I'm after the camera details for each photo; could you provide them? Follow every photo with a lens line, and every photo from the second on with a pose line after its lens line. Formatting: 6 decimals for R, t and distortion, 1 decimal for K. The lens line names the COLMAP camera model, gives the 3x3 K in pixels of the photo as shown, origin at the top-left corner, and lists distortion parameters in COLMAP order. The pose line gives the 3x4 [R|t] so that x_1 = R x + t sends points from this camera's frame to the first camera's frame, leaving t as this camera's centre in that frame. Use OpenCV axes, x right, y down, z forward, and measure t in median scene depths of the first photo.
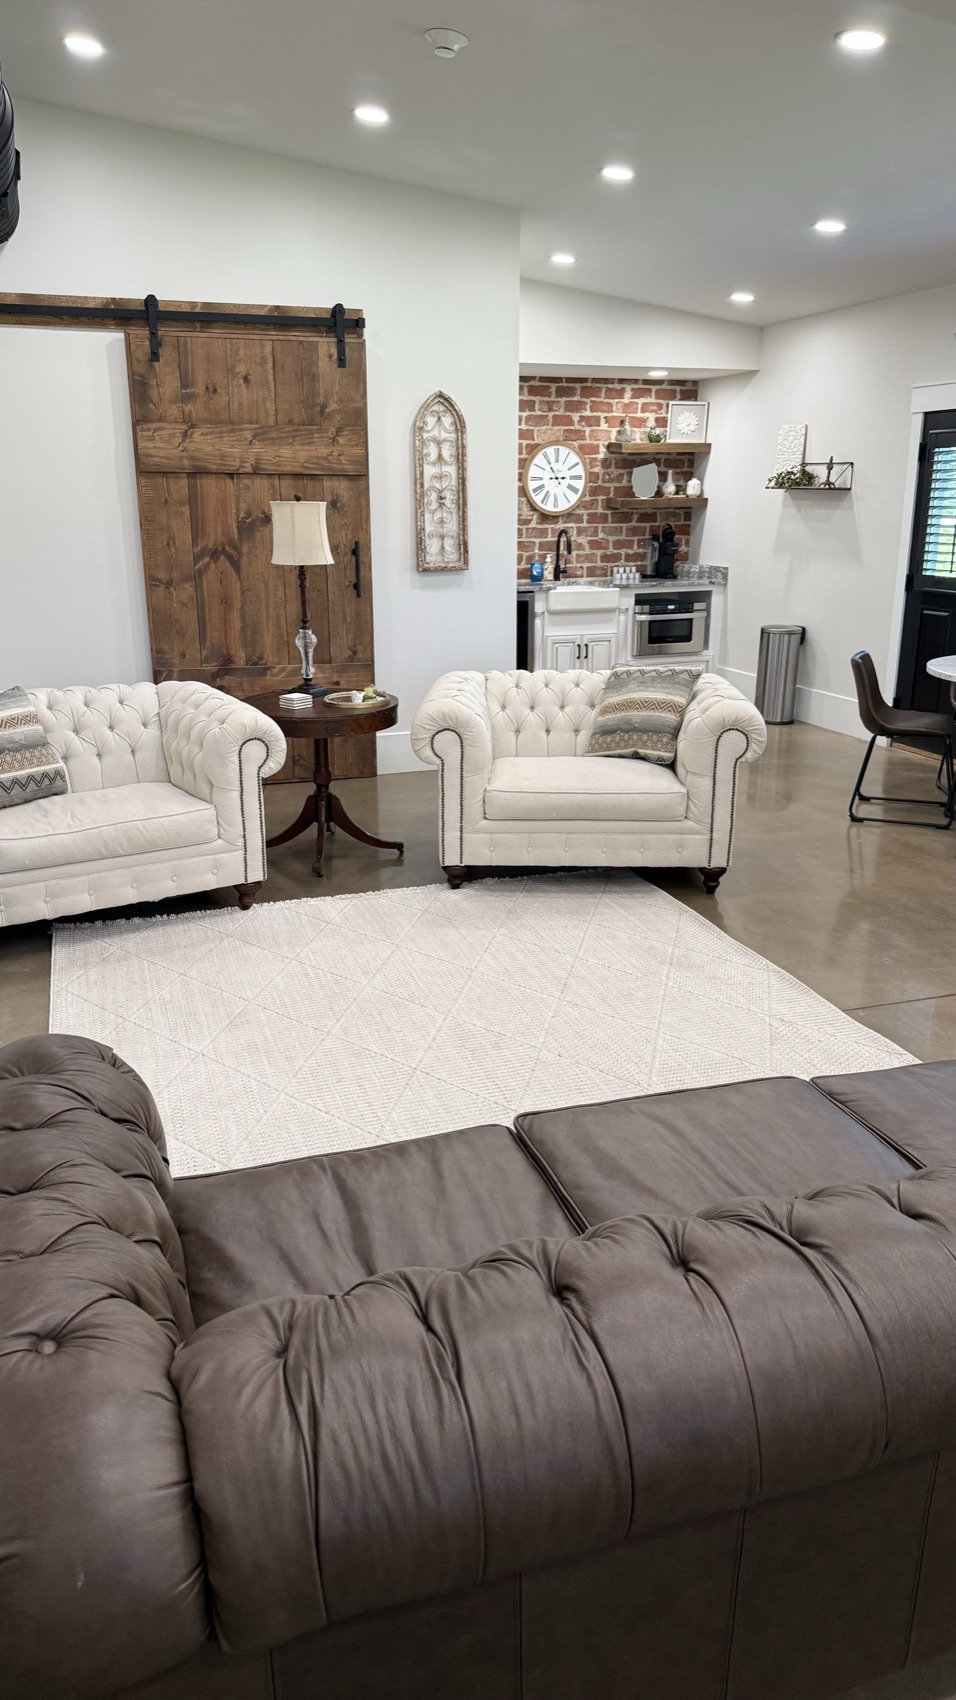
lens RADIAL K [[1189.4, 0, 478.0], [0, 1189.4, 850.0], [0, 0, 1]] dist [0.145094, -0.333972]
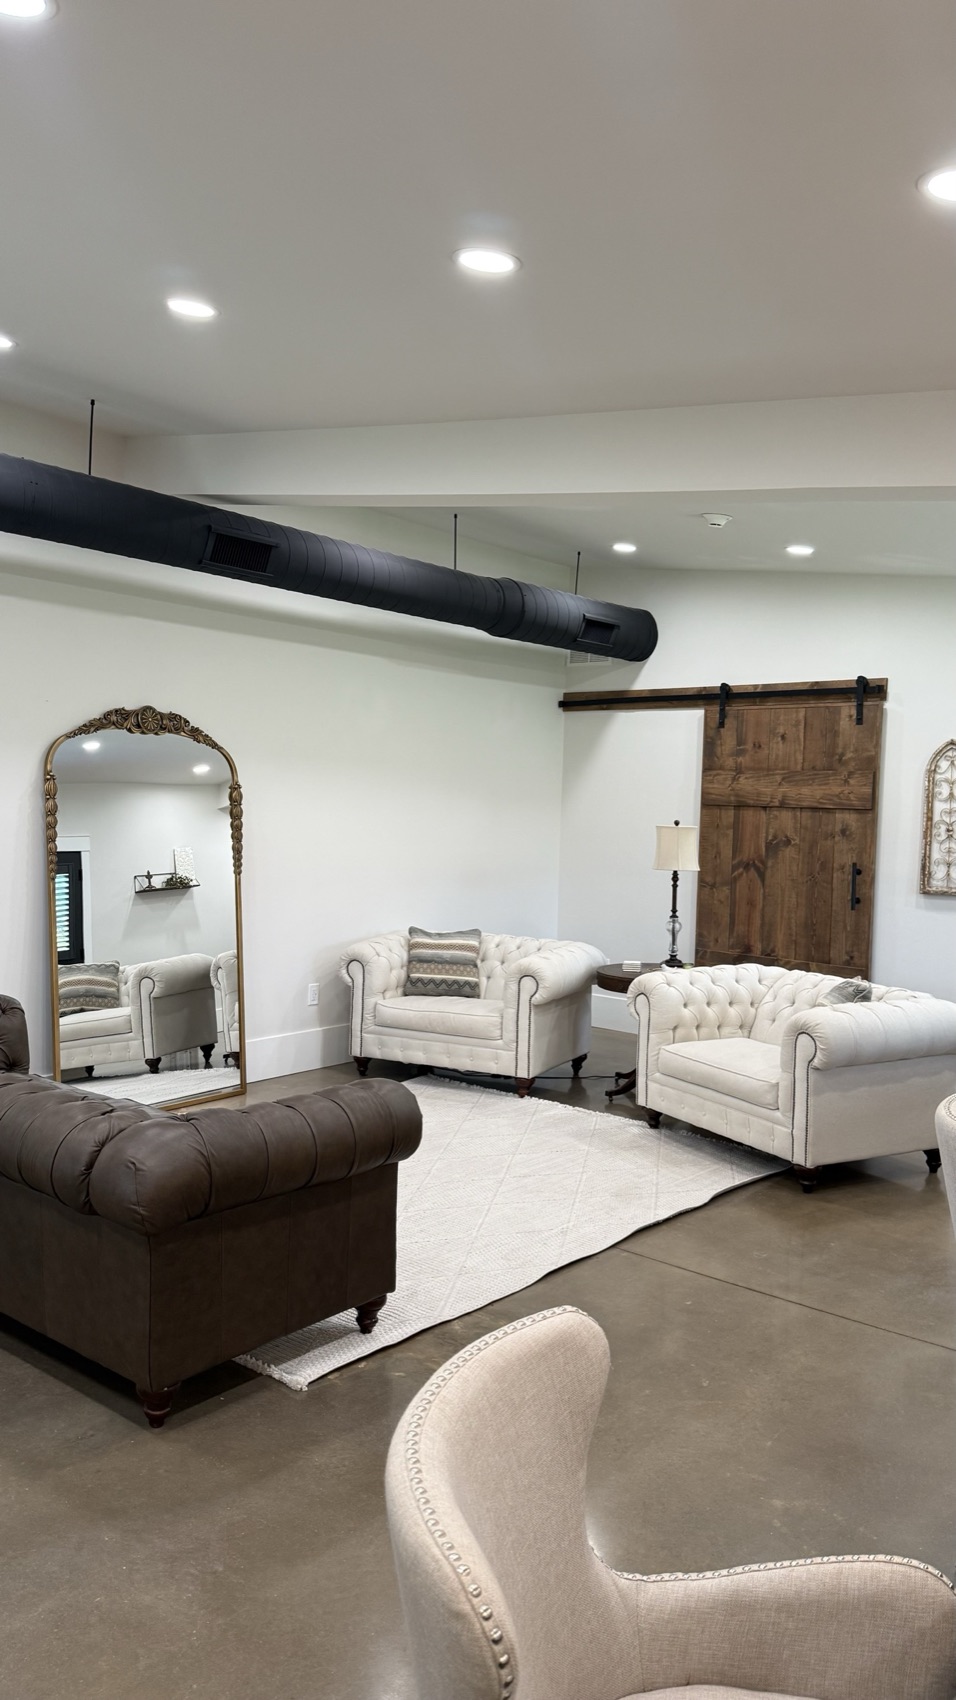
lens RADIAL K [[1175.6, 0, 478.0], [0, 1175.6, 850.0], [0, 0, 1]] dist [-0.001257, -0.000959]
pose [[0.525108, 0.044172, -0.849888, 0.699114], [-0.272741, 0.954713, -0.118894, -0.037187], [0.806148, 0.294231, 0.513375, 0.128563]]
